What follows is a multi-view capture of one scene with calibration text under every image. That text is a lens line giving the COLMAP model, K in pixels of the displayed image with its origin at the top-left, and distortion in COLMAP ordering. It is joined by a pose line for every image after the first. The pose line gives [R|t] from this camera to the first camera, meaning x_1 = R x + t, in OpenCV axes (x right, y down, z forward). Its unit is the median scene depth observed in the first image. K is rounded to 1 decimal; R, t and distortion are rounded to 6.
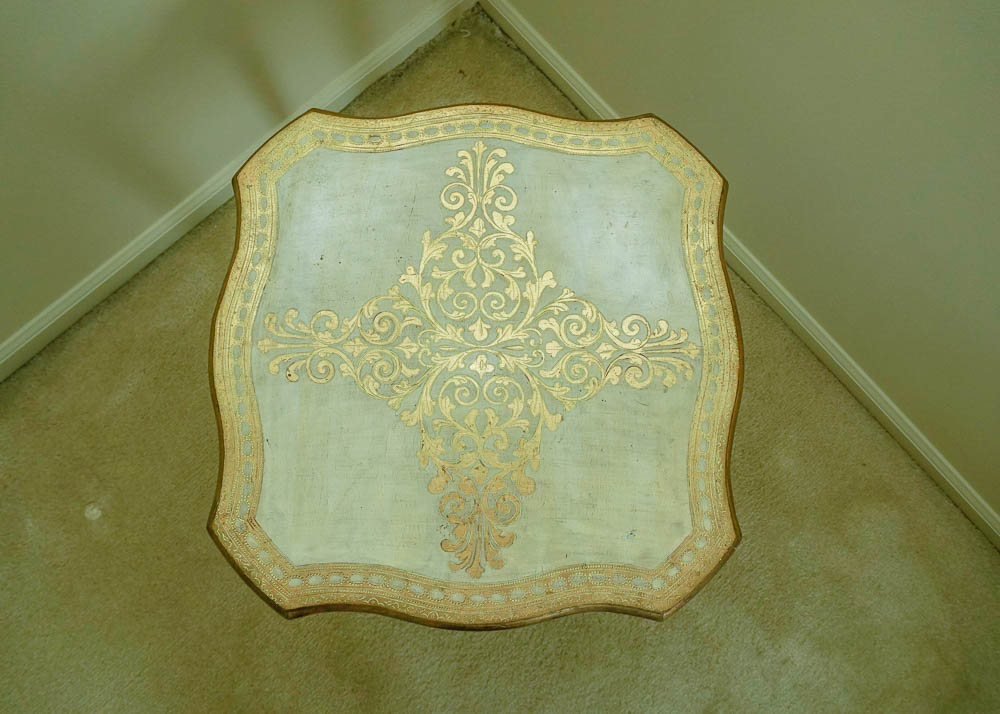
lens RADIAL K [[760.4, 0, 500.0], [0, 760.4, 356.5], [0, 0, 1]] dist [-0.065030, 0.005926]
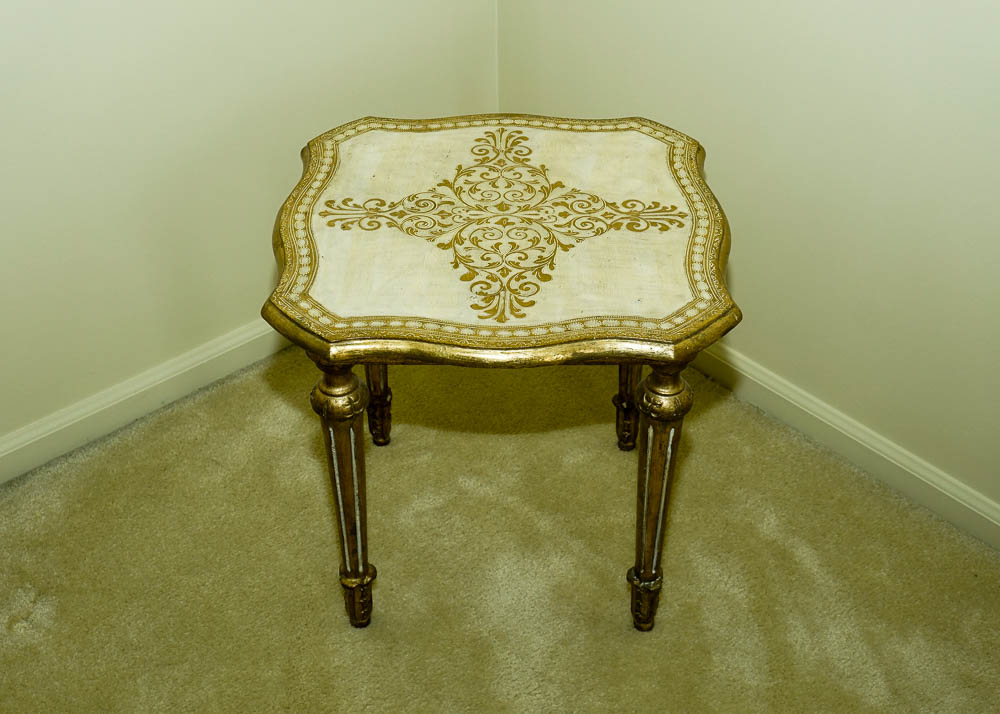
lens RADIAL K [[1403.0, 0, 500.7], [0, 1403.0, 360.4], [0, 0, 1]] dist [-0.031276, 0.000000]
pose [[0.999656, -0.023519, -0.011578, -0.010288], [0.009036, 0.723749, -0.690004, 1.710230], [0.024608, 0.689662, 0.723713, -0.451660]]
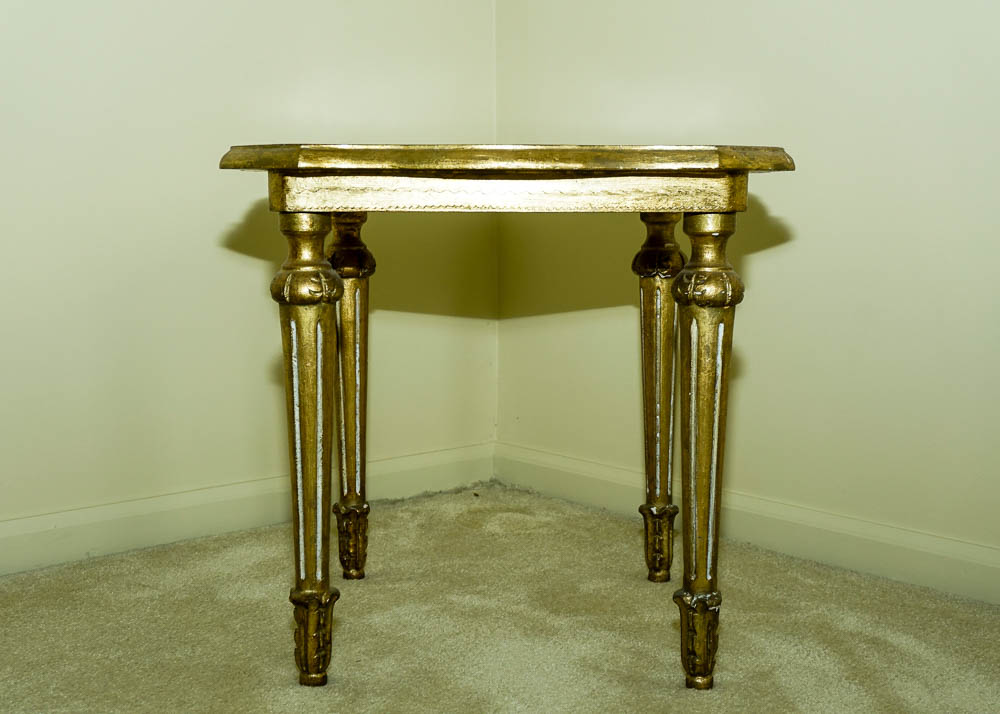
lens RADIAL K [[1403.0, 0, 503.5], [0, 1403.0, 357.0], [0, 0, 1]] dist [-0.031276, 0.000000]
pose [[0.999653, -0.023980, 0.010936, -0.061296], [0.017128, 0.275714, -0.961087, 1.963406], [0.020031, 0.960940, 0.276029, 0.747432]]
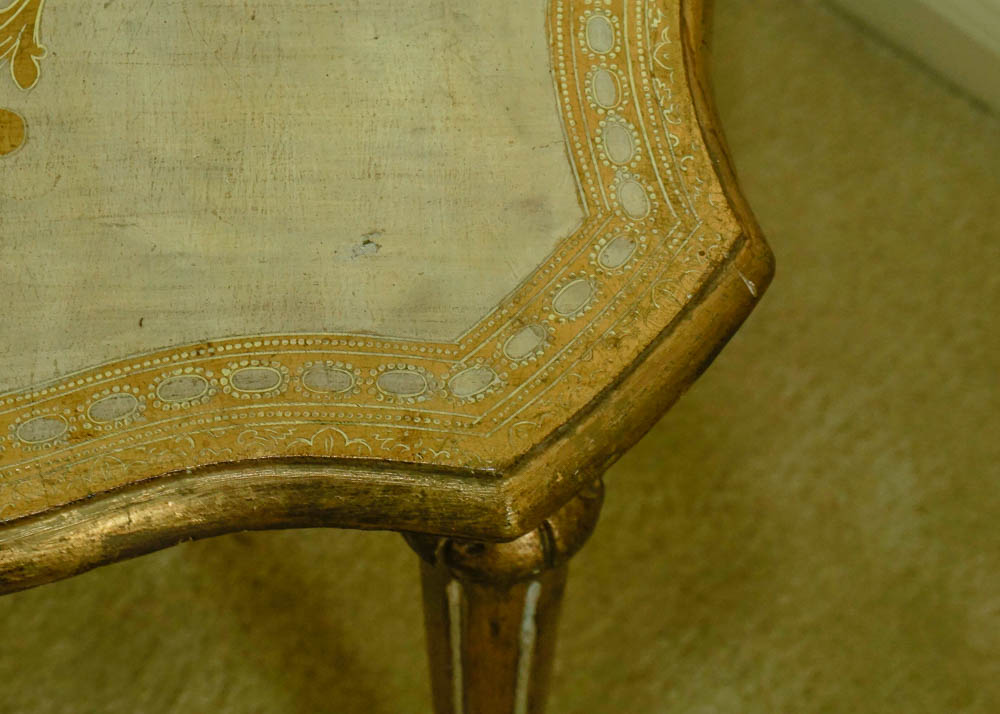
lens RADIAL K [[3295.1, 0, 500.3], [0, 3295.1, 355.7], [0, 0, 1]] dist [0.075796, 0.000000]
pose [[0.995742, -0.086998, 0.030477, 0.178735], [0.092066, 0.922055, -0.375951, 0.733307], [0.004606, 0.377156, 0.926138, -0.136027]]
